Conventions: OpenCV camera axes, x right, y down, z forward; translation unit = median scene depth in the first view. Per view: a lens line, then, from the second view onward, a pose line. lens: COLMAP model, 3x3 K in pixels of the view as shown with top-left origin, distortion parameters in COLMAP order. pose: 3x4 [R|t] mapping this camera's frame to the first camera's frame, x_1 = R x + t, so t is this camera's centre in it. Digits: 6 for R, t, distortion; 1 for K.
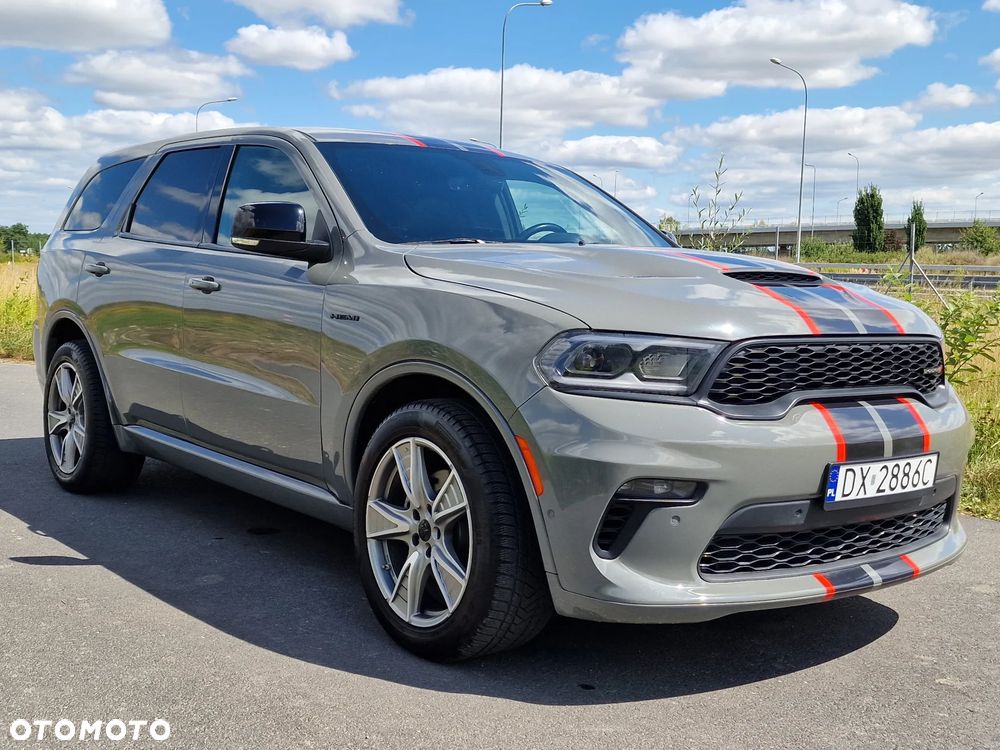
lens RADIAL K [[1082.4, 0, 498.5], [0, 1082.4, 353.5], [0, 0, 1]] dist [0.149236, -0.274312]
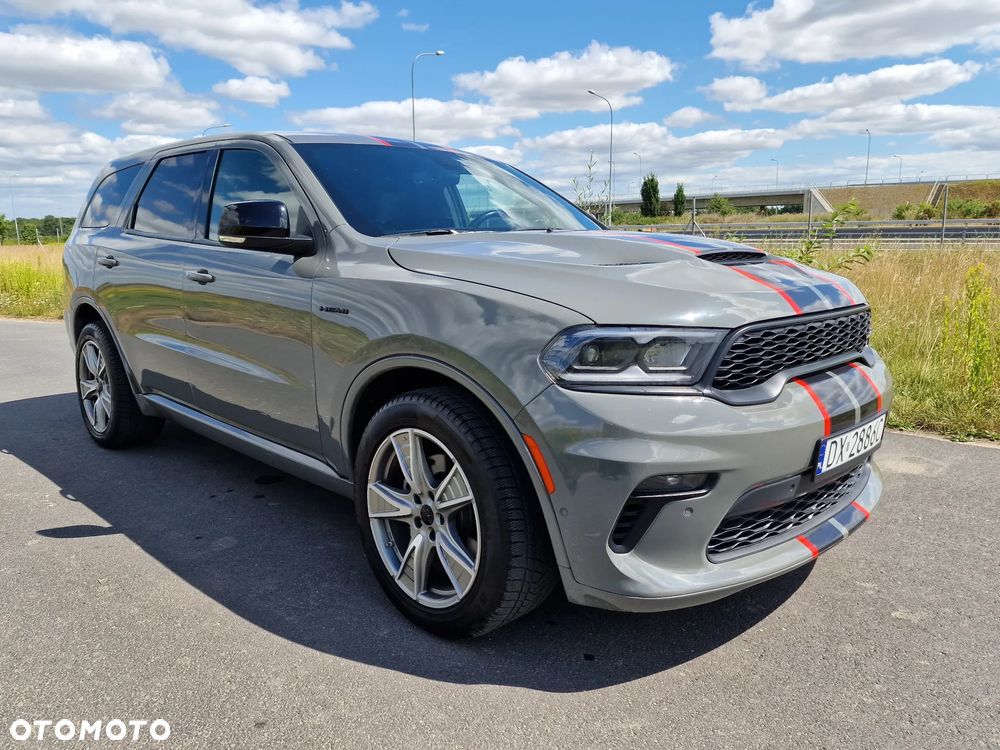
lens RADIAL K [[698.3, 0, 489.8], [0, 698.3, 352.2], [0, 0, 1]] dist [0.069720, -0.056032]
pose [[0.993965, -0.053325, 0.095861, -0.065985], [0.044601, 0.994856, 0.090951, -0.053829], [-0.100218, -0.086126, 0.991231, 0.346088]]
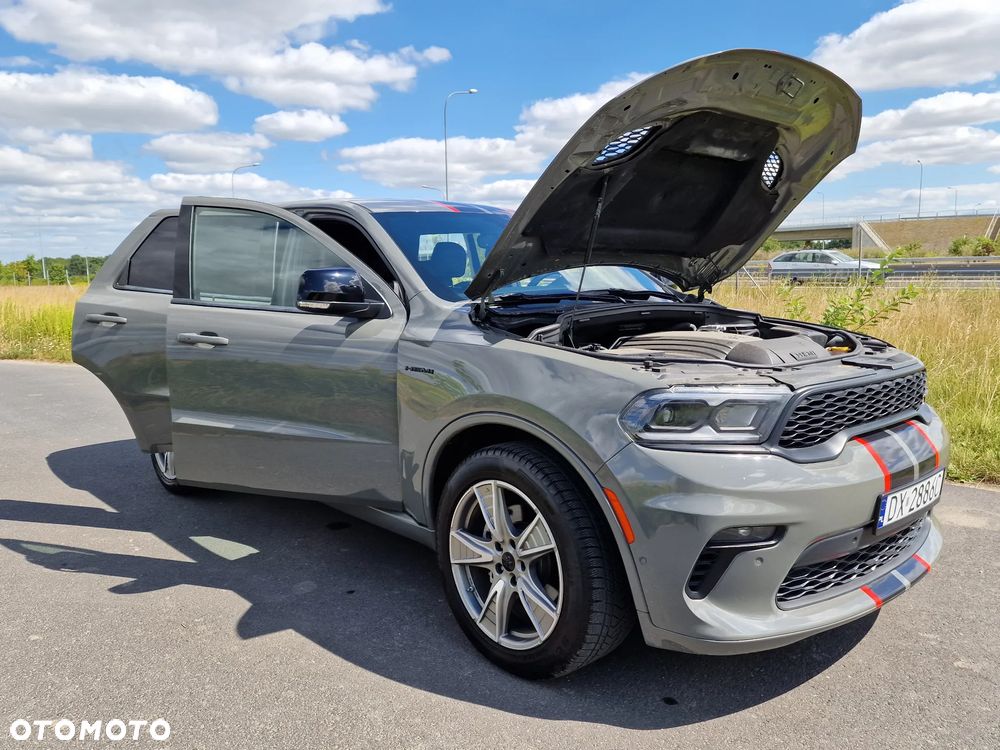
lens RADIAL K [[727.4, 0, 492.2], [0, 727.4, 358.8], [0, 0, 1]] dist [0.070153, -0.059186]
pose [[0.997102, -0.048976, 0.058216, -0.121705], [0.046584, 0.998041, 0.041755, -0.082354], [-0.060146, -0.038922, 0.997430, 0.258736]]
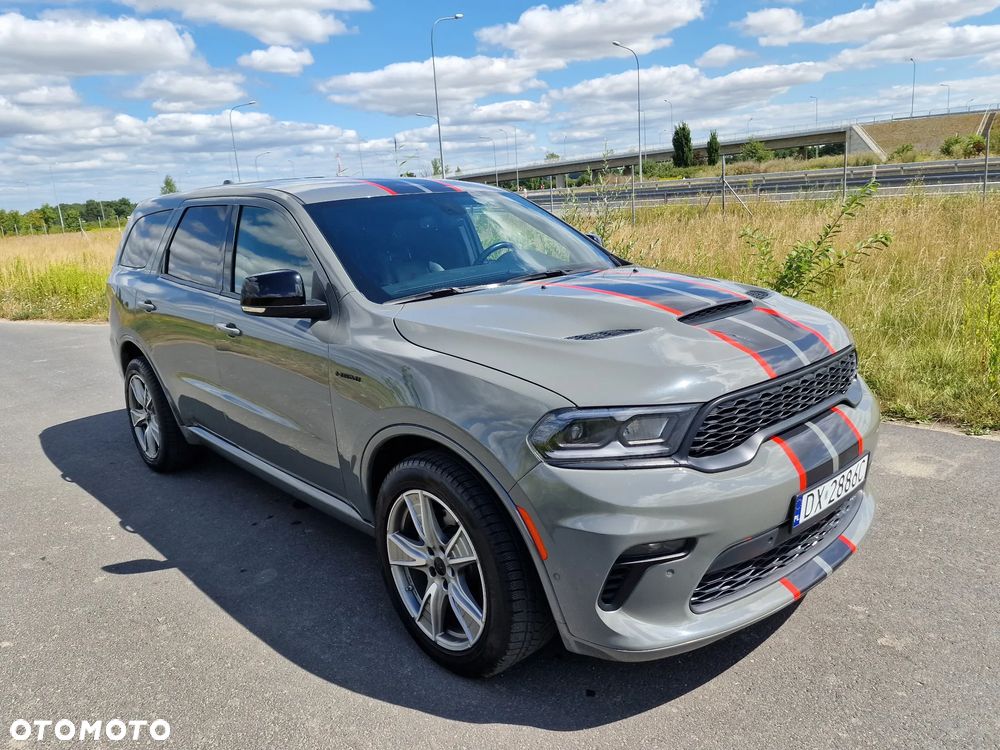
lens RADIAL K [[696.7, 0, 484.5], [0, 696.7, 350.2], [0, 0, 1]] dist [0.069648, -0.054349]
pose [[0.993806, -0.106010, 0.033344, -0.021664], [0.100532, 0.985483, 0.136805, -0.166167], [-0.047363, -0.132606, 0.990037, 0.296171]]
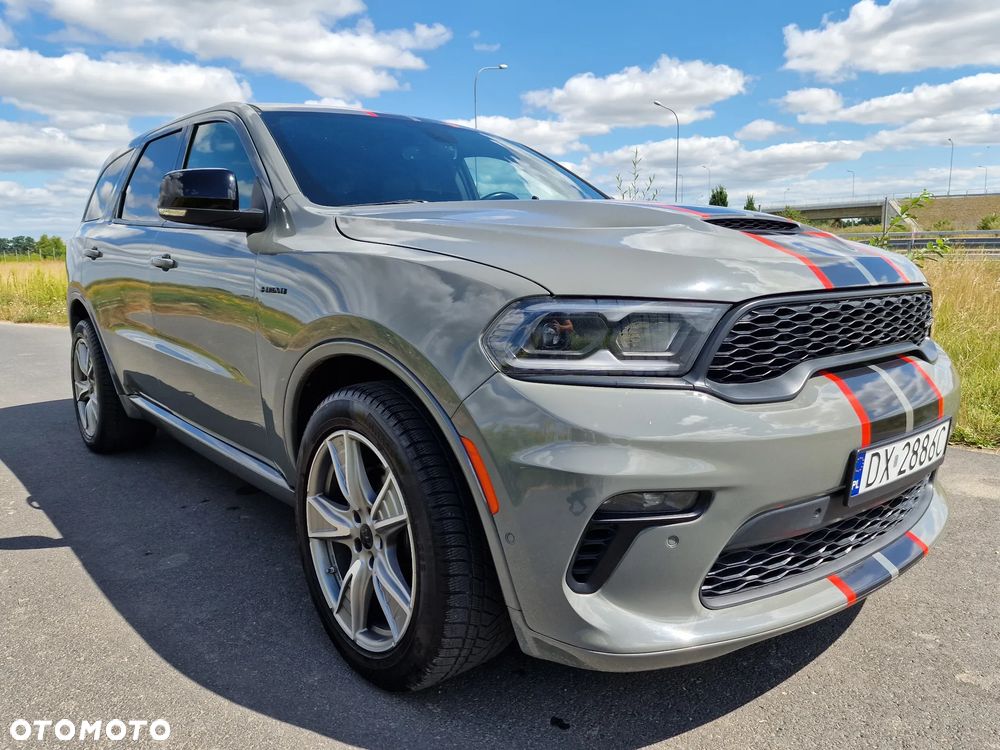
lens RADIAL K [[700.4, 0, 505.8], [0, 700.4, 356.2], [0, 0, 1]] dist [0.074022, -0.065366]
pose [[0.998600, -0.044466, 0.028663, 0.033317], [0.042277, 0.996441, 0.072926, -0.015520], [-0.031804, -0.071612, 0.996925, 0.463216]]
